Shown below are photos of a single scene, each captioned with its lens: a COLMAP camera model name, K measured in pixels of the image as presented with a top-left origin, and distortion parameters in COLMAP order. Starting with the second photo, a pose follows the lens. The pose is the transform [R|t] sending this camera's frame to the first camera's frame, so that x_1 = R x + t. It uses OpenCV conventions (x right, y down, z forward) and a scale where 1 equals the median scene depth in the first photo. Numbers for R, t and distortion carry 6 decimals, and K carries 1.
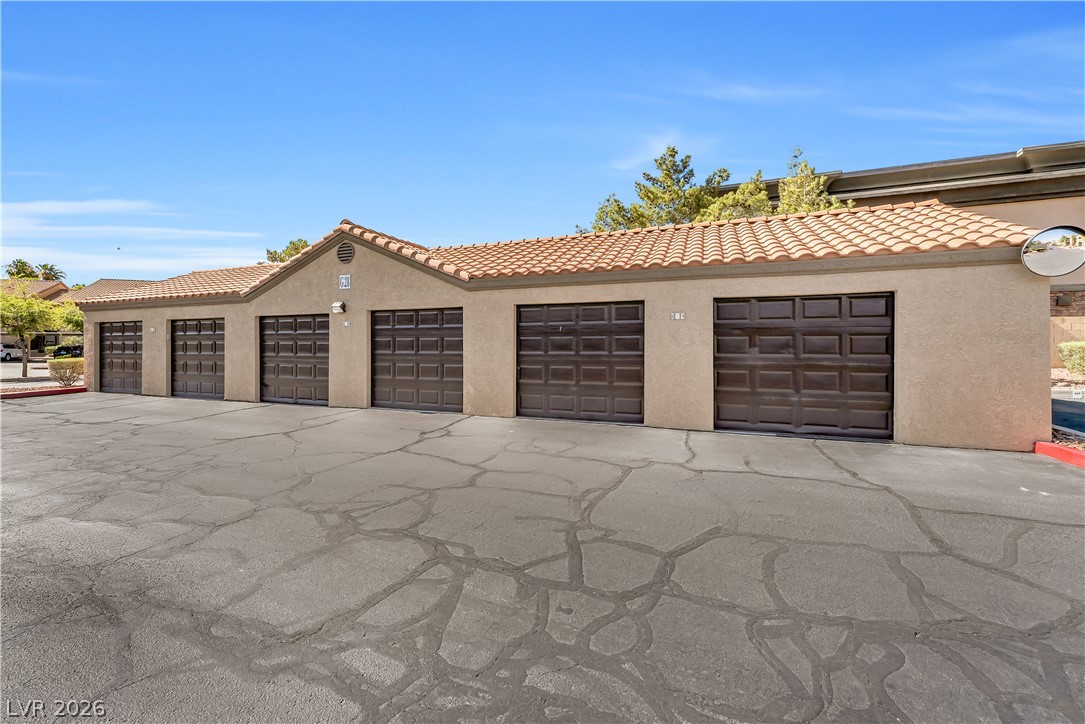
lens RADIAL K [[441.2, 0, 539.4], [0, 441.2, 352.7], [0, 0, 1]] dist [-0.001764, -0.000137]
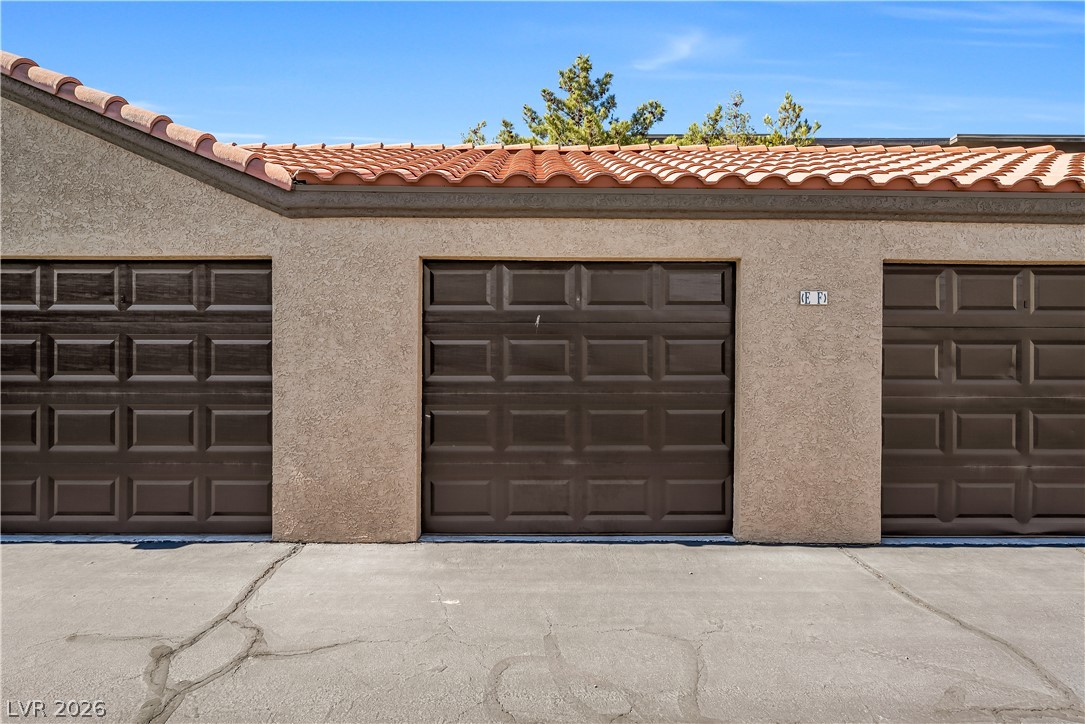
lens RADIAL K [[583.0, 0, 546.1], [0, 583.0, 372.5], [0, 0, 1]] dist [-0.004424, 0.000303]
pose [[0.928968, -0.002491, 0.370151, -0.144127], [0.002427, 0.999997, 0.000637, -0.005592], [-0.370151, 0.000307, 0.928971, 0.462143]]
